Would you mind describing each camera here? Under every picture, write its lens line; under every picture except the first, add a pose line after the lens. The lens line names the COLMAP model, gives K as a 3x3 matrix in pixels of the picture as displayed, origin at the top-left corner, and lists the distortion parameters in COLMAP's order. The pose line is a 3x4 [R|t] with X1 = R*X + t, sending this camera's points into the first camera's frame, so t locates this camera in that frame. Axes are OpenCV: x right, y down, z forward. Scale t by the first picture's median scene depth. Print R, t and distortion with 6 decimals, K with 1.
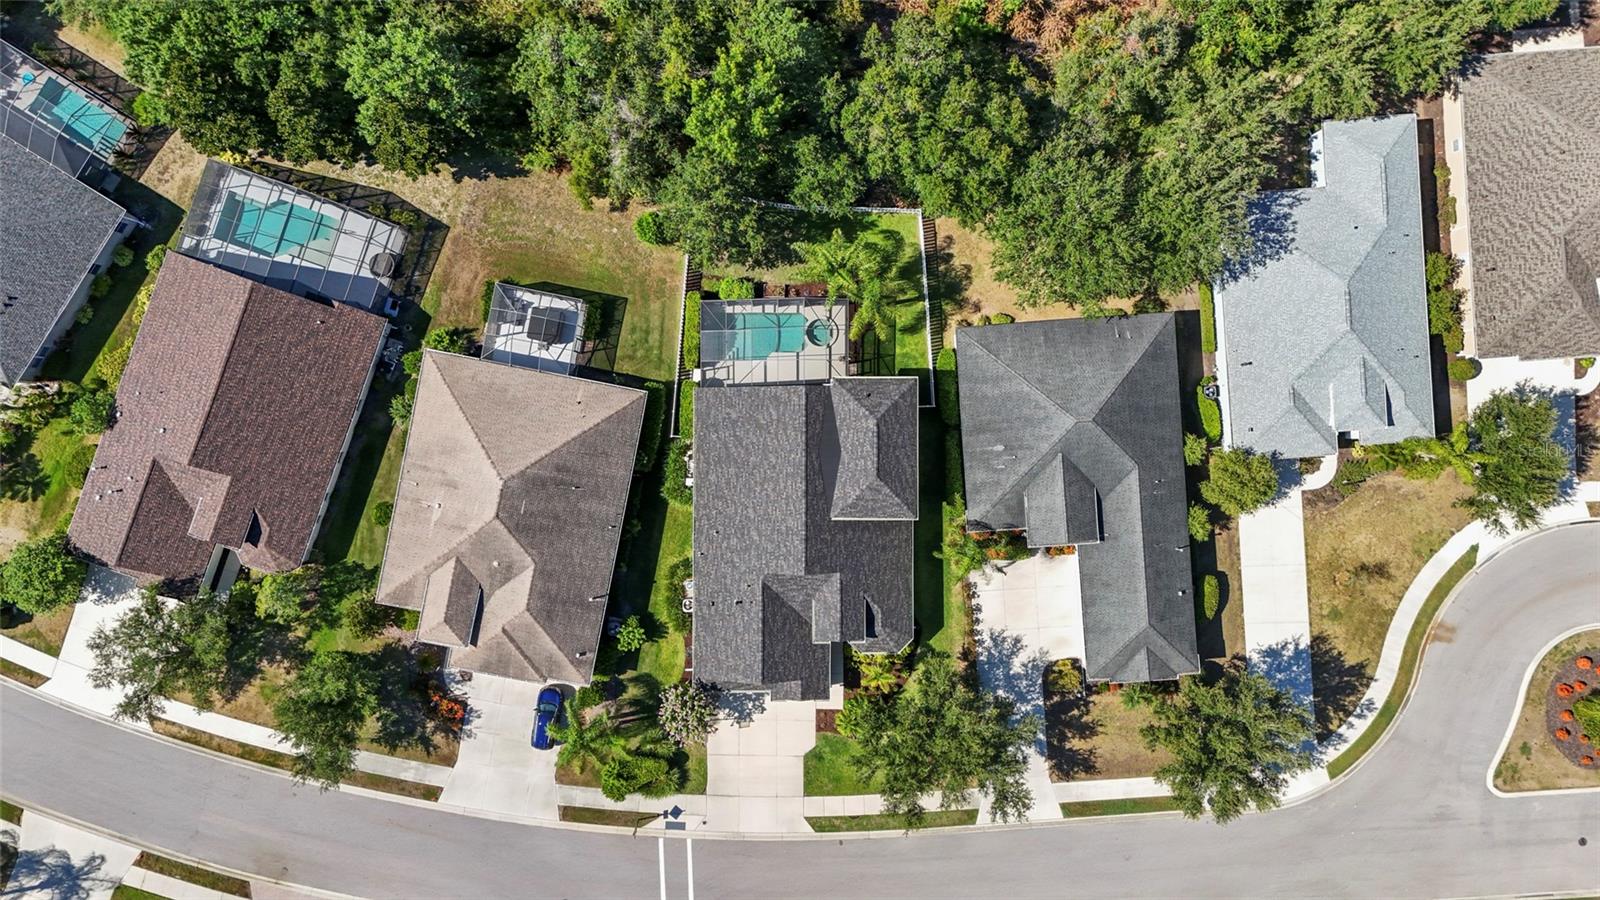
lens RADIAL K [[1140.2, 0, 800.0], [0, 1140.2, 450.0], [0, 0, 1]] dist [0.078797, -0.095452]
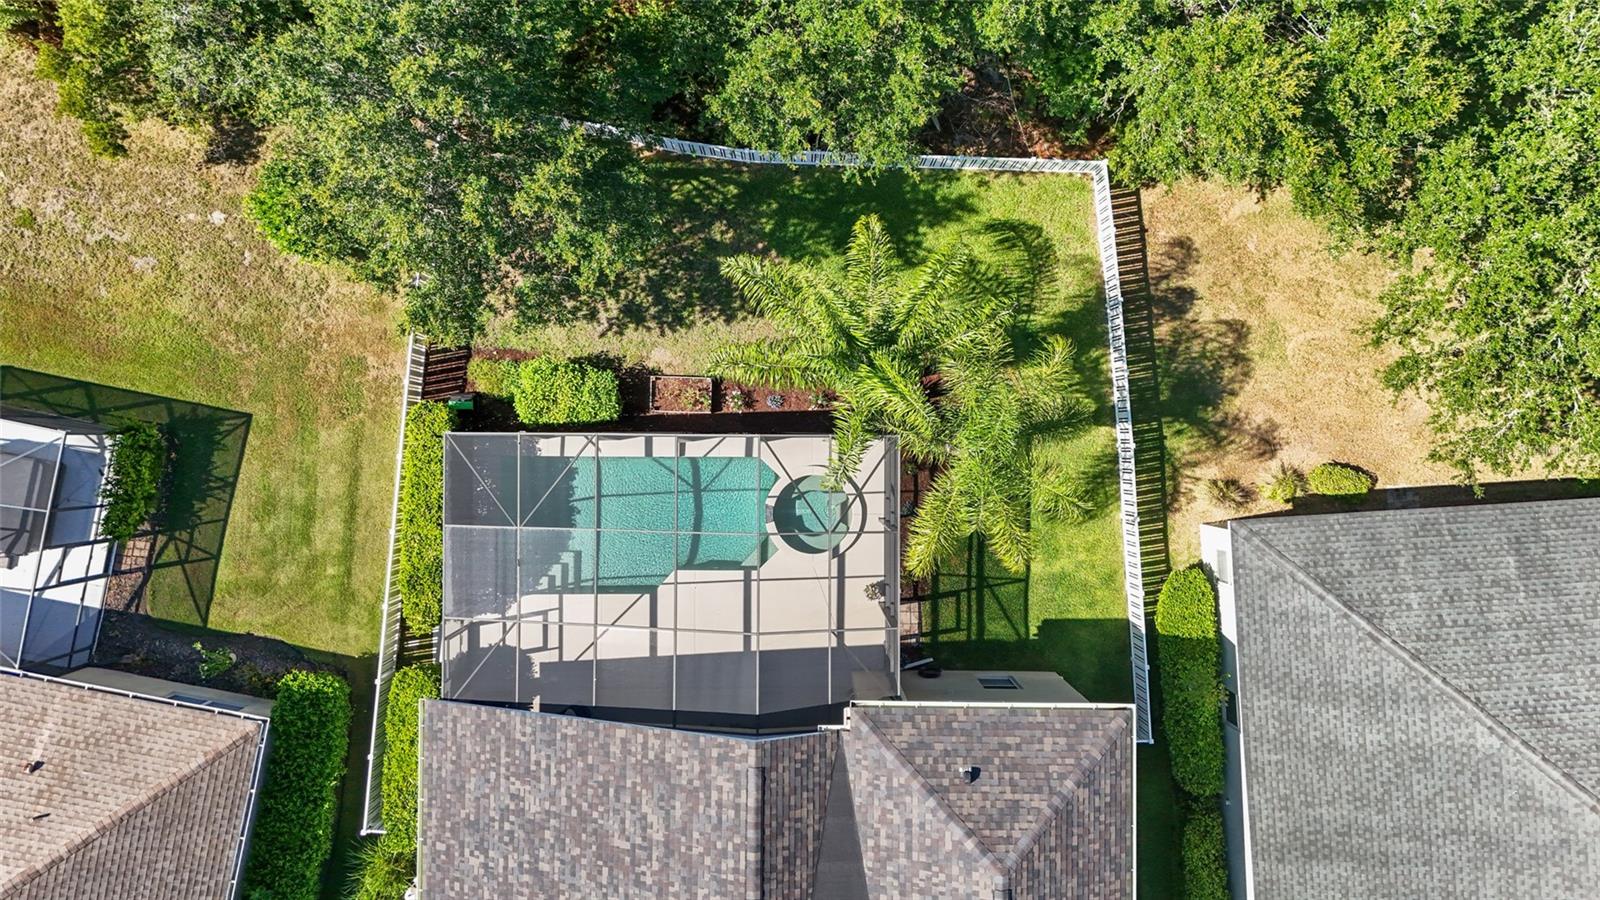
lens RADIAL K [[1158.9, 0, 797.0], [0, 1158.9, 435.3], [0, 0, 1]] dist [0.073462, -0.085592]
pose [[0.999959, 0.005936, -0.006838, 0.015255], [-0.006029, 0.999889, -0.013640, -0.122585], [0.006756, 0.013681, 0.999884, 0.649688]]
